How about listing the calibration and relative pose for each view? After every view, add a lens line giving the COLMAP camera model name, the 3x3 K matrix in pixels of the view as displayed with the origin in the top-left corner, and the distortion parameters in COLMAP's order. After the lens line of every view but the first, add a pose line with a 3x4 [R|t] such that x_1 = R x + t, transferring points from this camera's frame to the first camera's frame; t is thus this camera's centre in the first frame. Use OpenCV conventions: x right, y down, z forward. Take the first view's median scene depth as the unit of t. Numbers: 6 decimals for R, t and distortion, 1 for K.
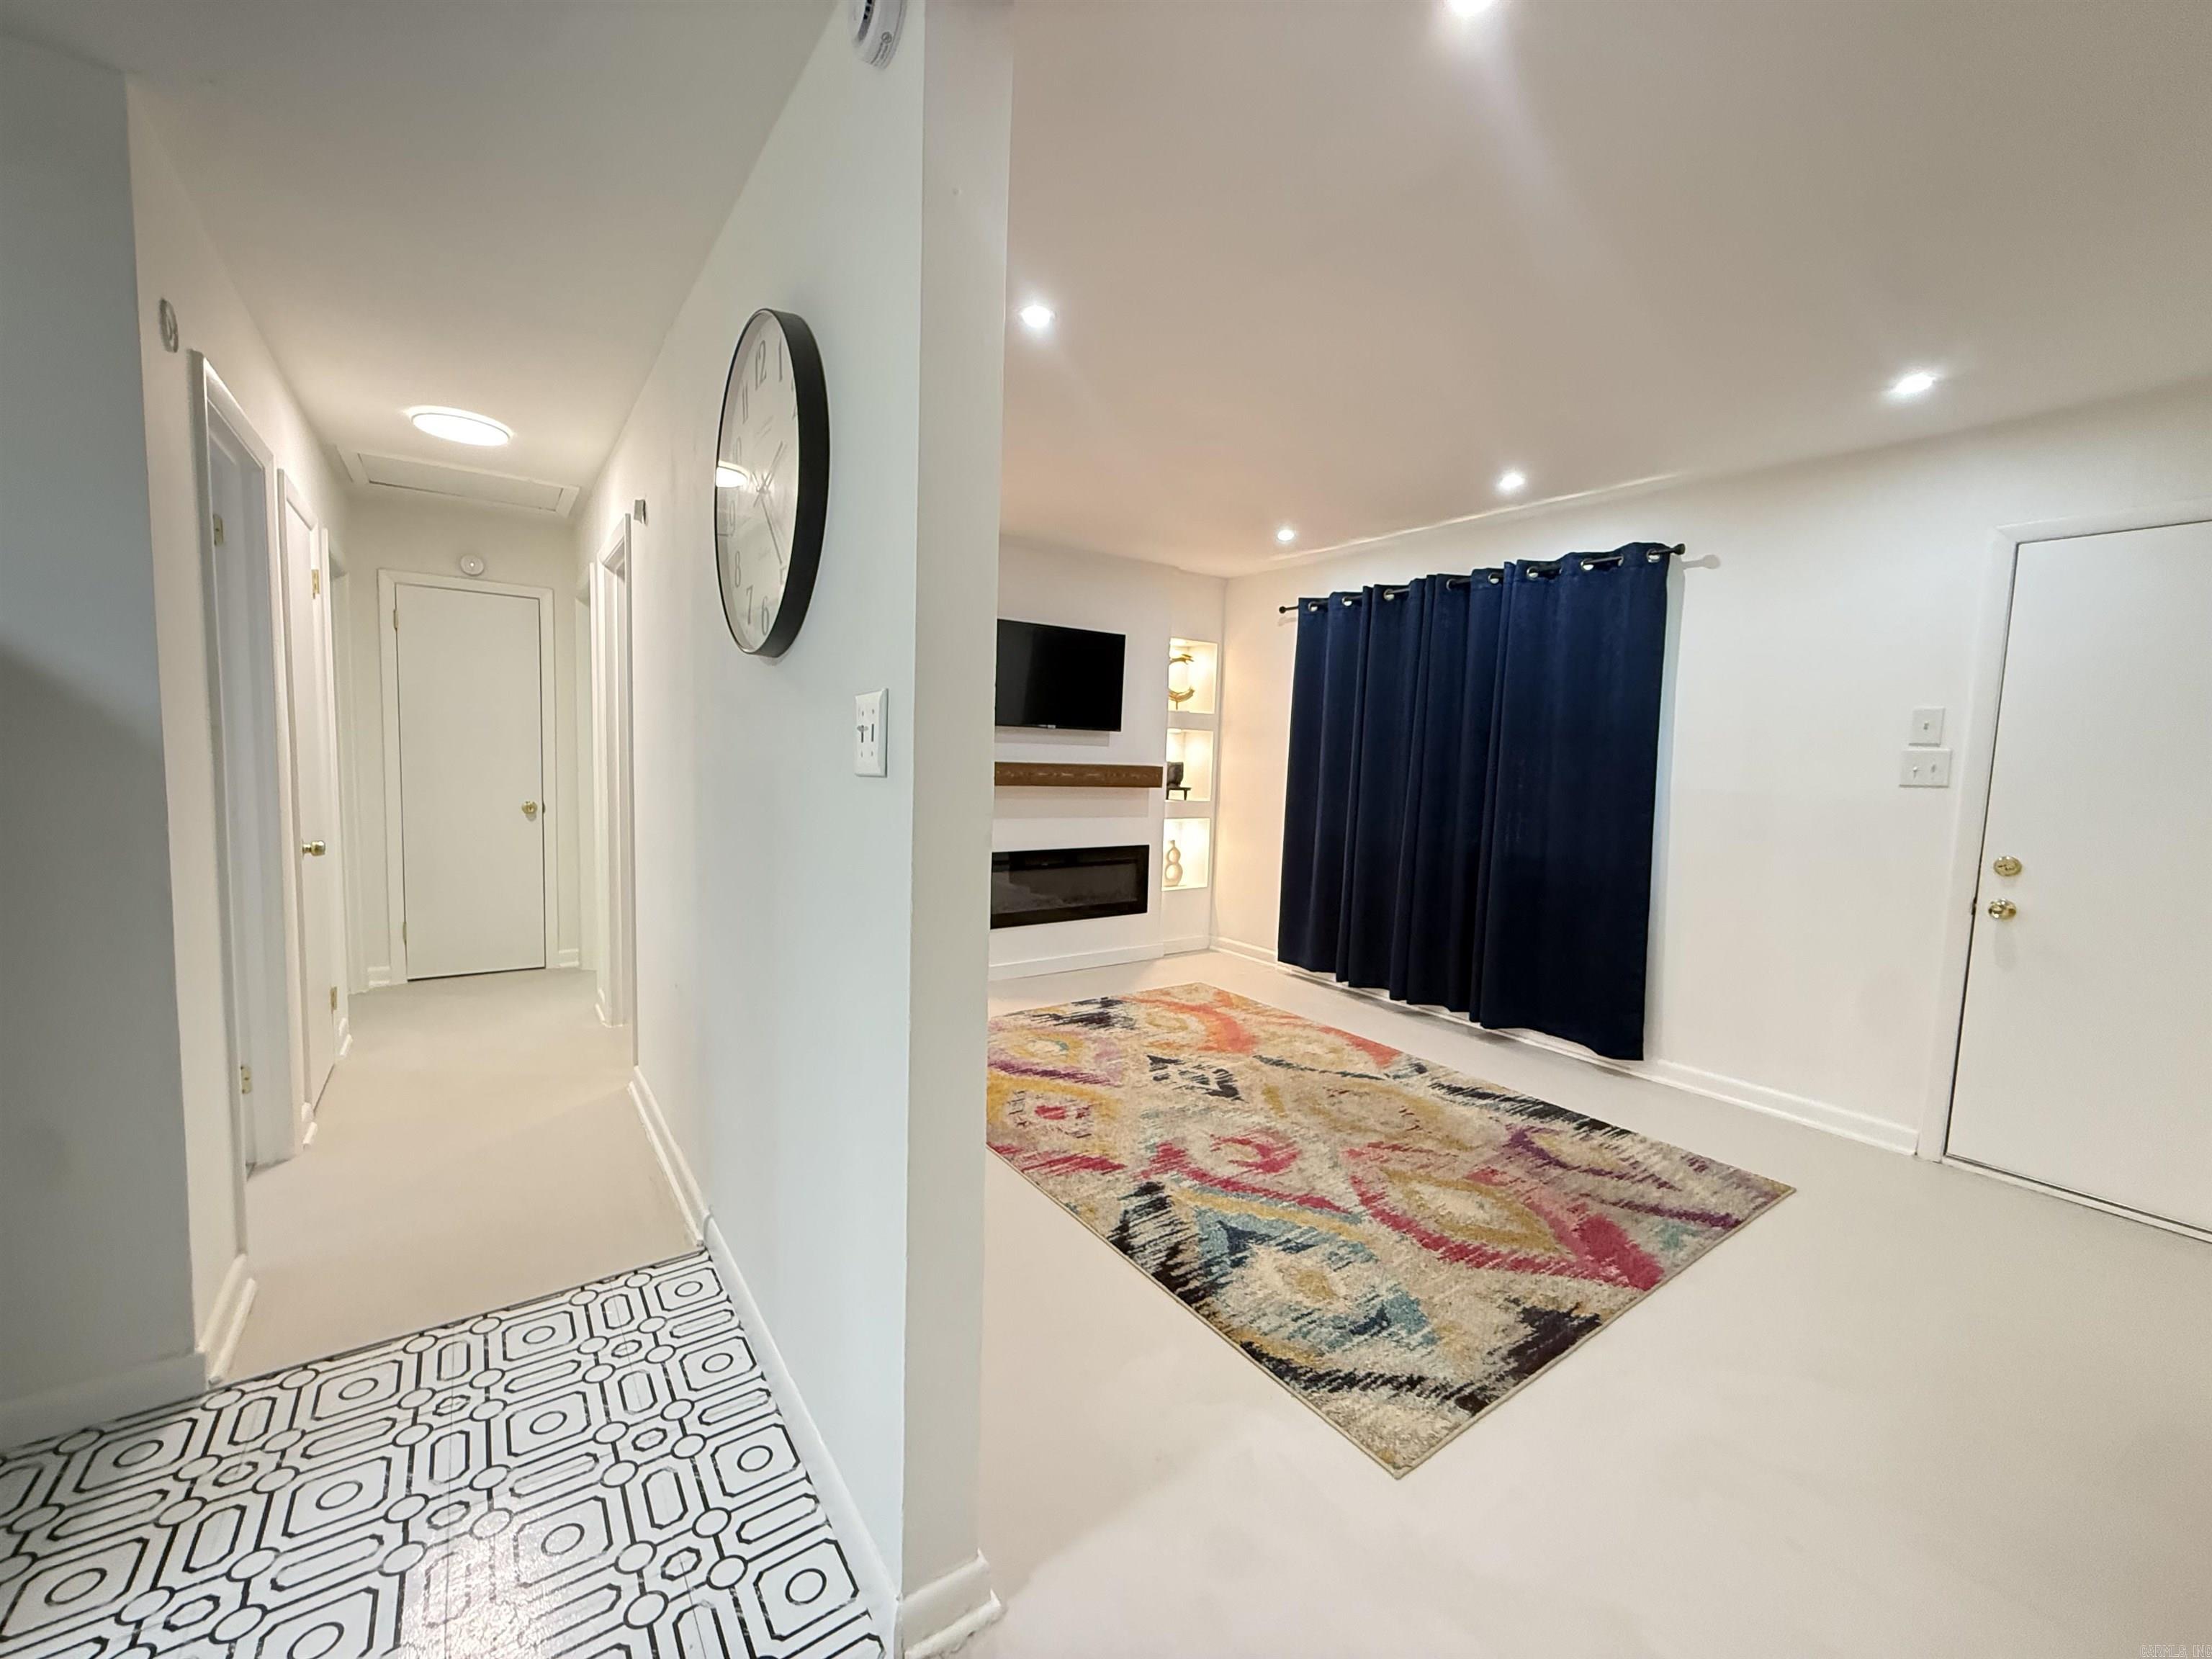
lens RADIAL K [[882.2, 0, 1101.4], [0, 882.2, 829.6], [0, 0, 1]] dist [-0.001042, 0.000752]
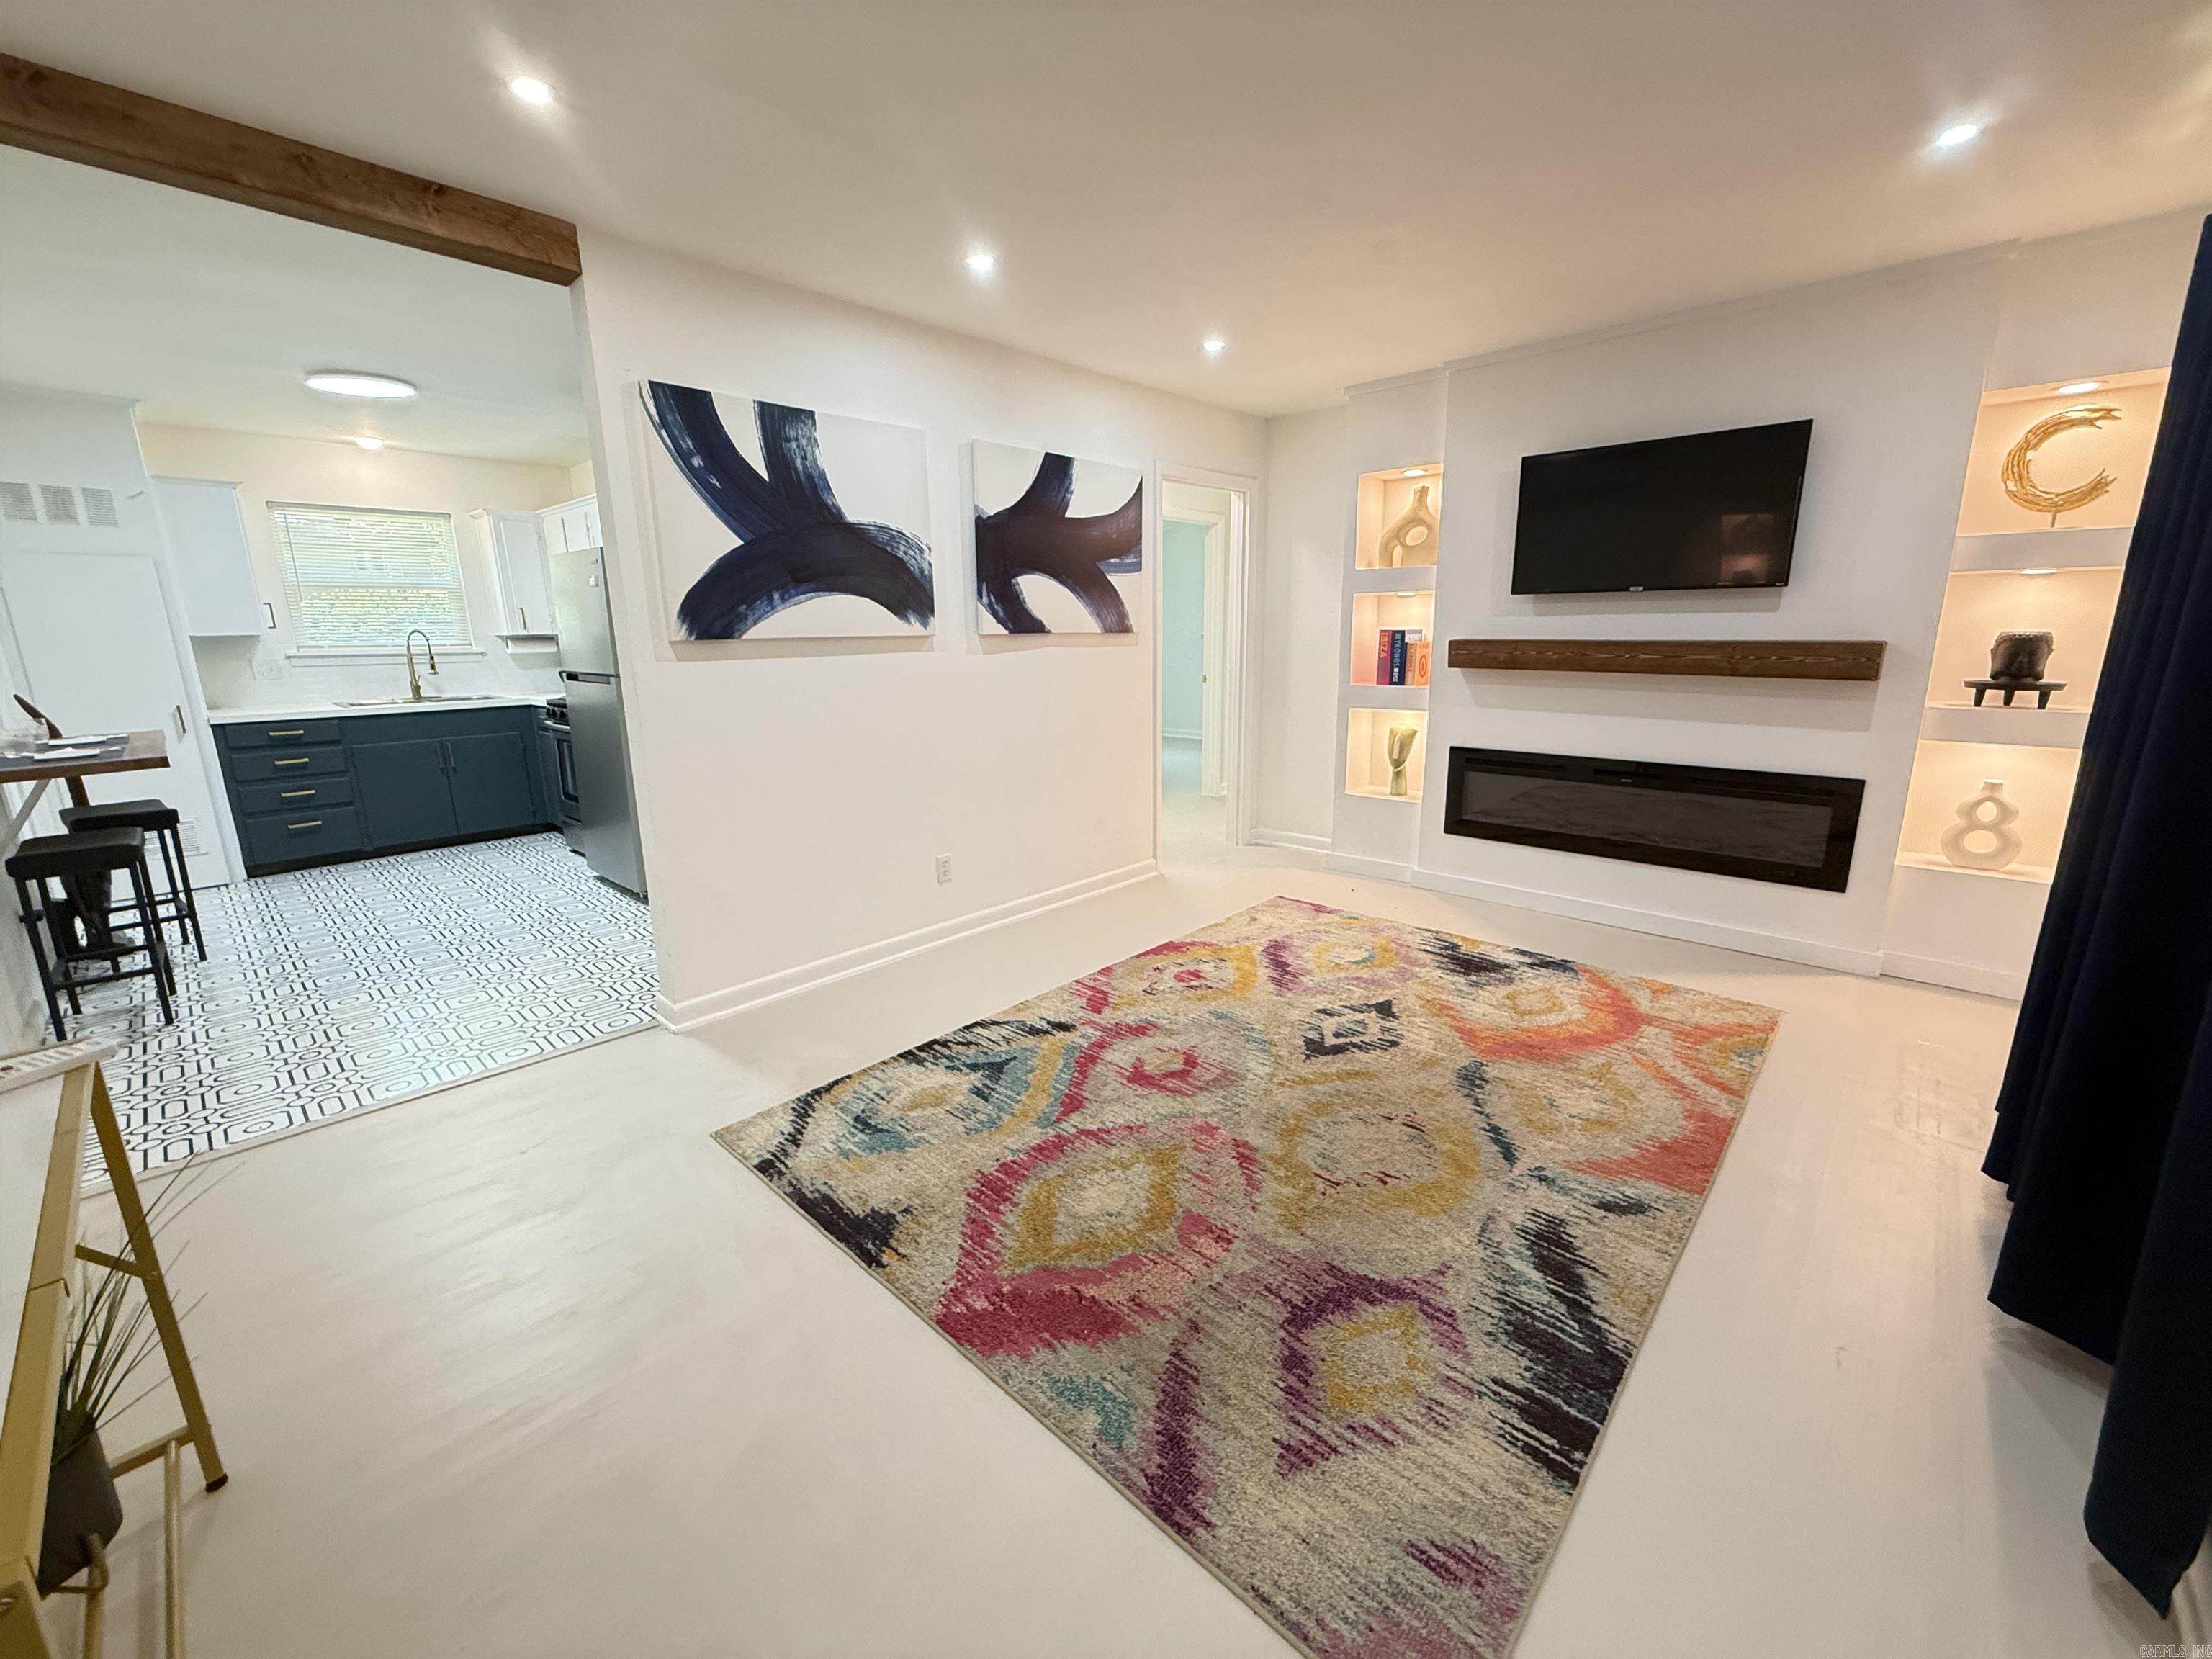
lens RADIAL K [[882.2, 0, 1102.4], [0, 882.2, 825.1], [0, 0, 1]] dist [-0.001042, 0.000752]
pose [[0.198328, 0.183006, -0.962899, 0.928747], [-0.070510, 0.982533, 0.172214, -0.032525], [0.977596, 0.033739, 0.207767, 0.688204]]
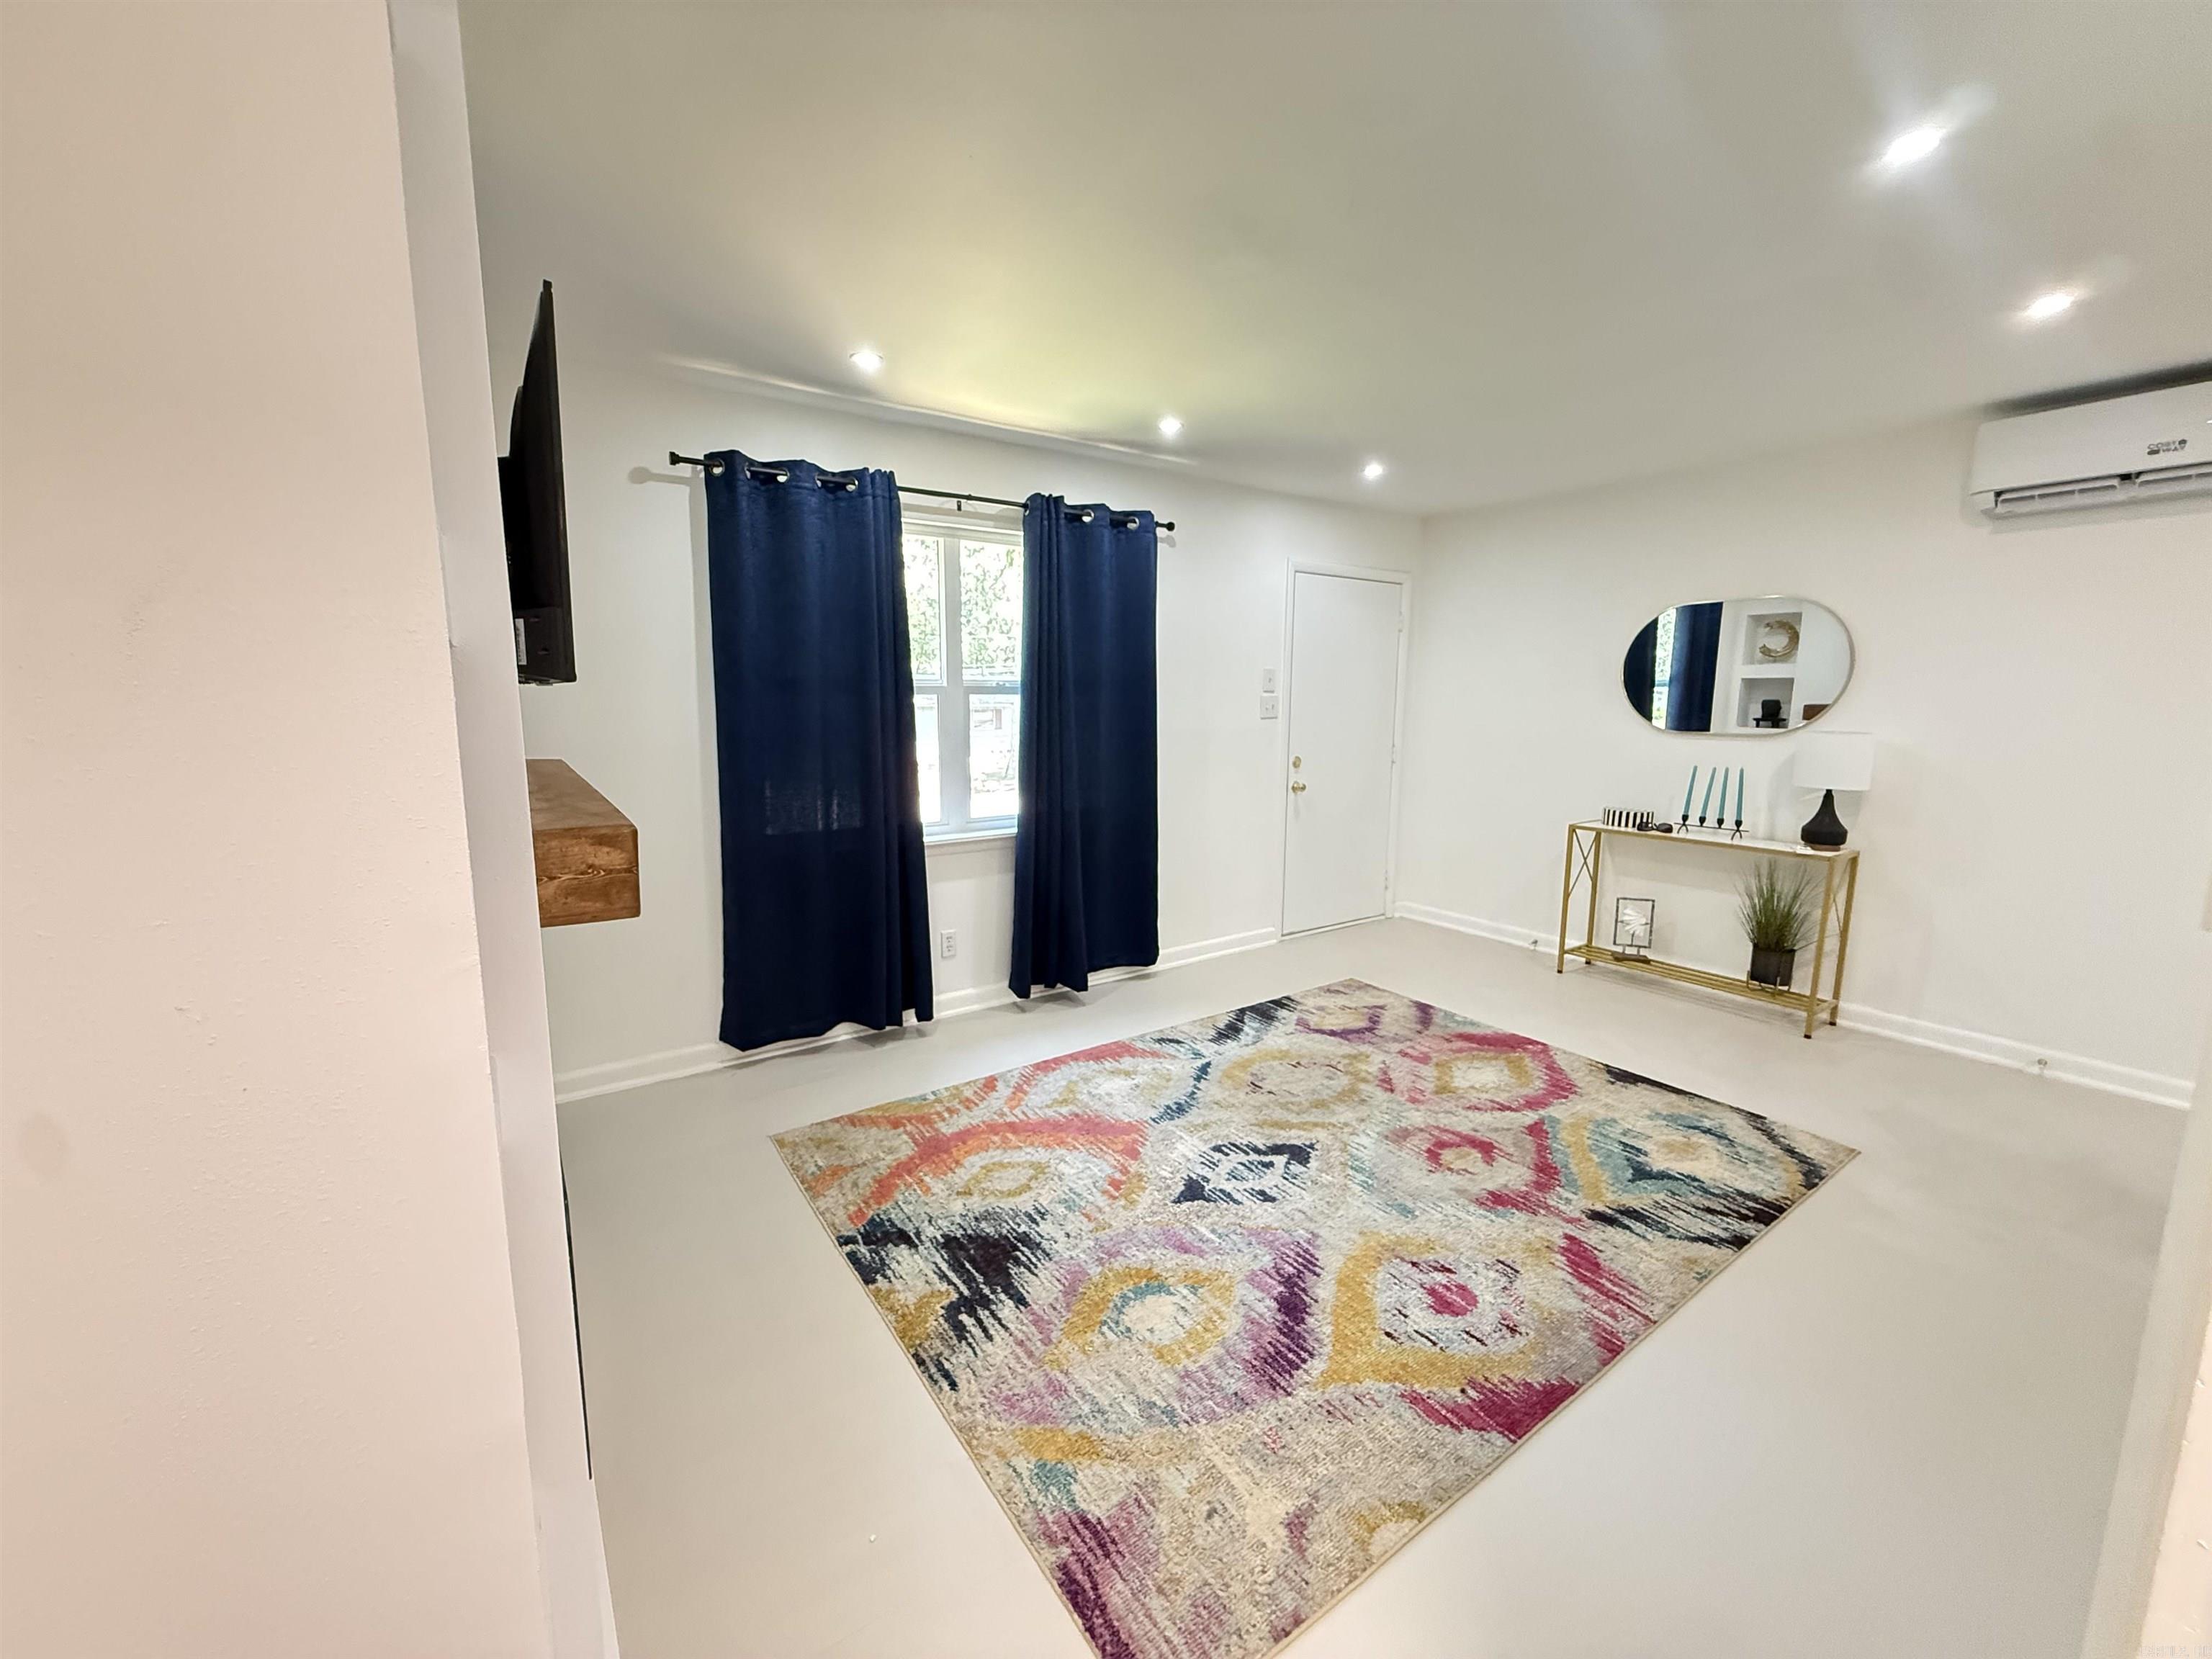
lens RADIAL K [[882.2, 0, 1101.2], [0, 882.2, 829.2], [0, 0, 1]] dist [-0.001042, 0.000752]
pose [[0.010260, -0.183211, 0.983020, -0.650473], [0.086540, 0.979546, 0.181660, -0.163104], [-0.996196, 0.083207, 0.025905, 1.239806]]
